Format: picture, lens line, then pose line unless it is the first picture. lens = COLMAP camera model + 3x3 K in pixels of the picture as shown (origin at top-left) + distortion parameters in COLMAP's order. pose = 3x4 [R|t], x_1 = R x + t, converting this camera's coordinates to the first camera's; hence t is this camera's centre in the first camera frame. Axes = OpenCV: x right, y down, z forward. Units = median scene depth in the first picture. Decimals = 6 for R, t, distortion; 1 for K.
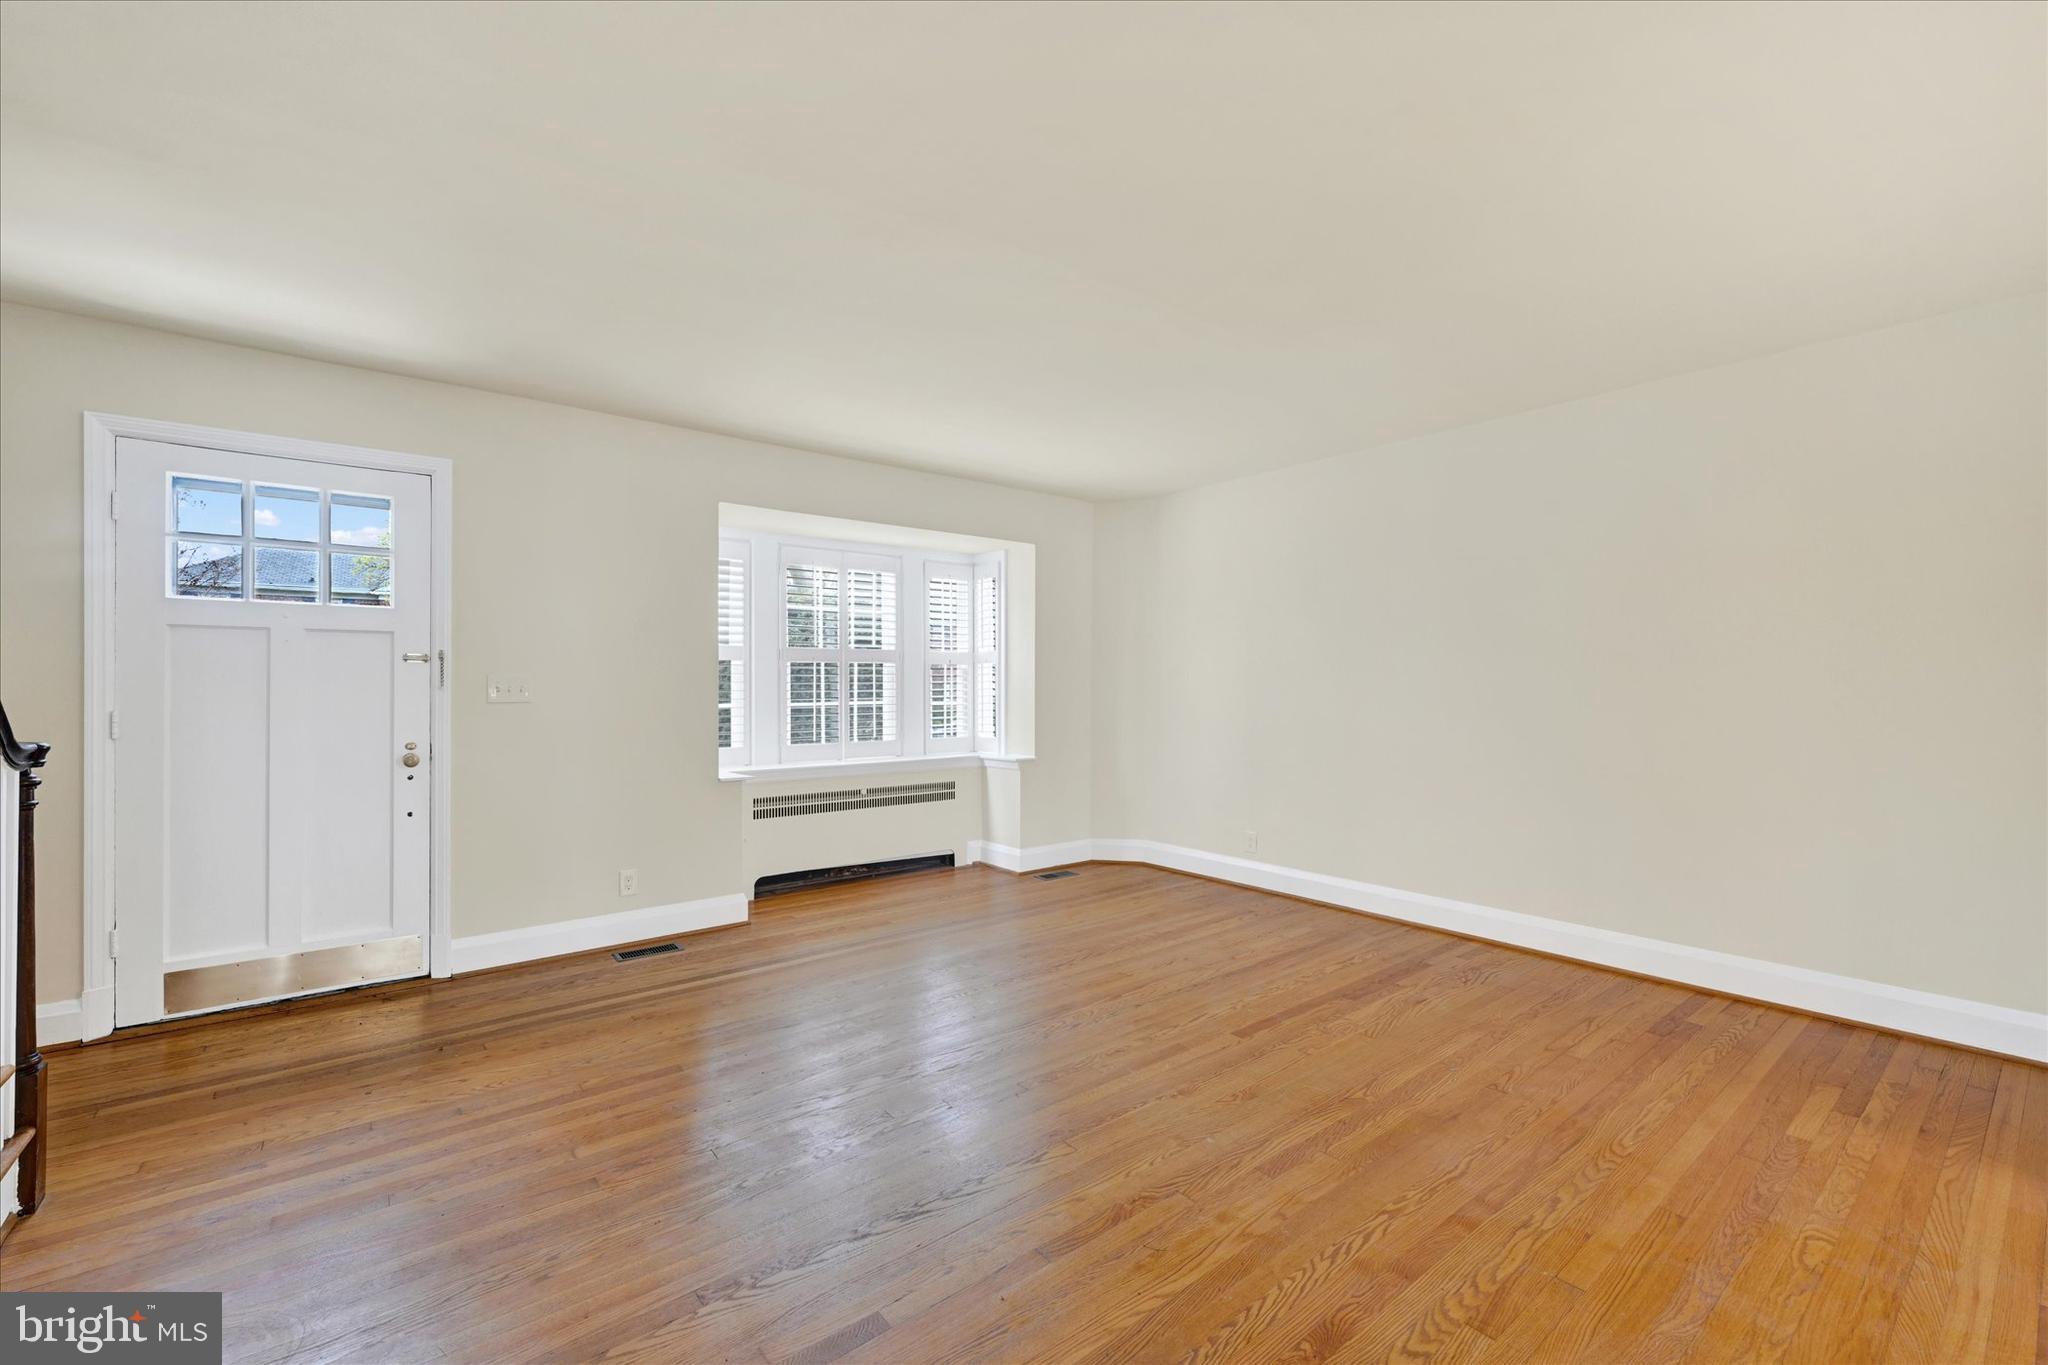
lens RADIAL K [[824.2, 0, 1024.0], [0, 824.2, 682.5], [0, 0, 1]] dist [0.000159, 0.000093]
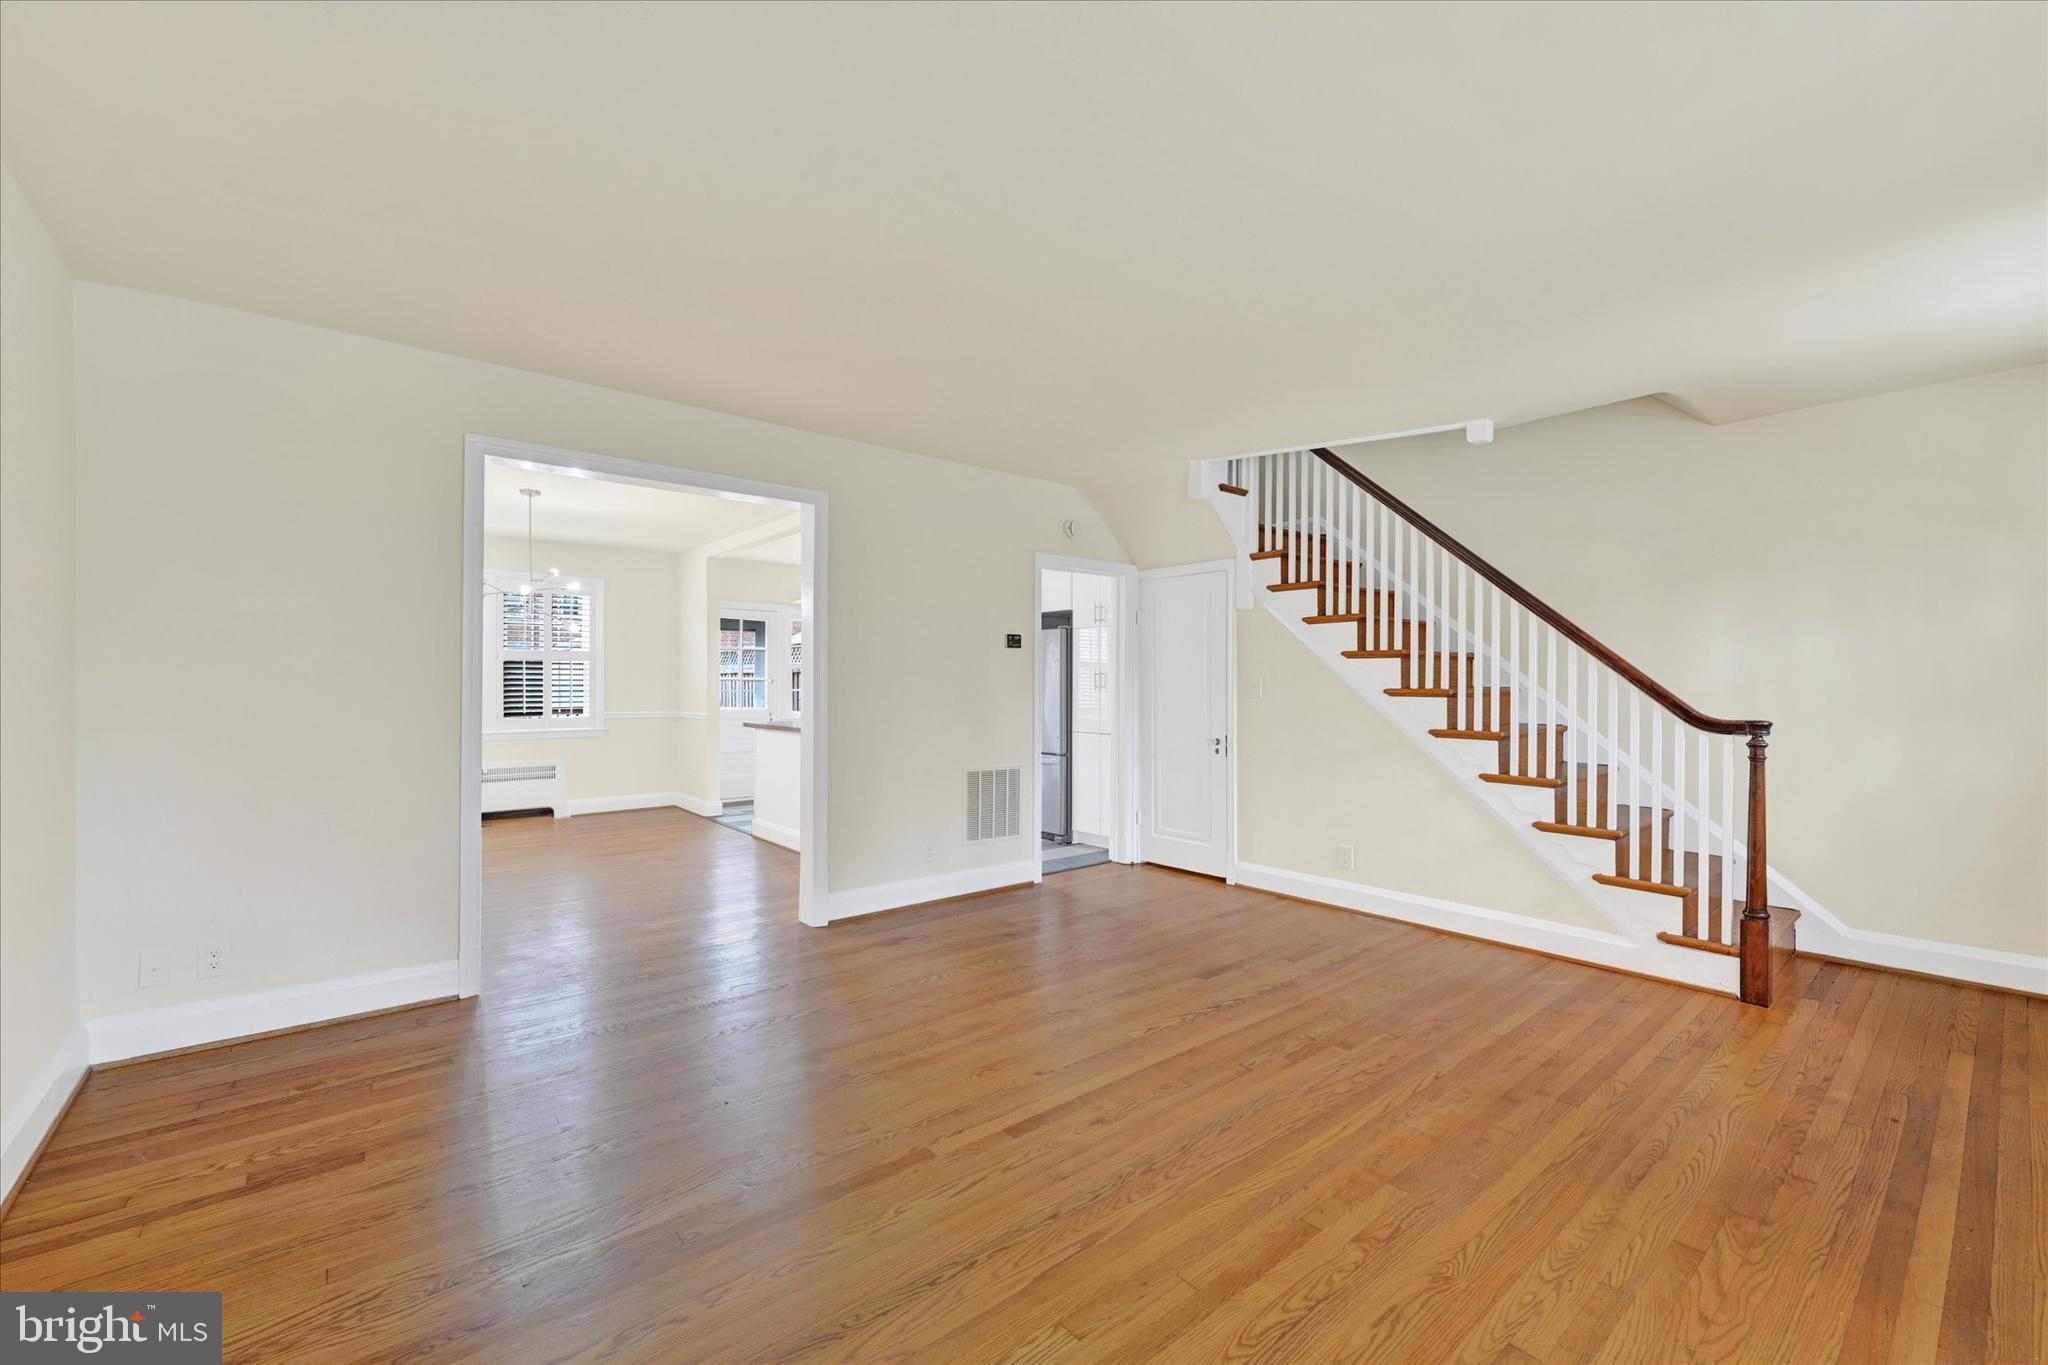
lens RADIAL K [[824.2, 0, 1024.0], [0, 824.2, 682.5], [0, 0, 1]] dist [0.000159, 0.000093]
pose [[-0.999644, -0.000524, -0.026661, 0.207594], [-0.000457, 0.999997, -0.002523, 0.003604], [0.026662, -0.002510, -0.999641, 1.878586]]
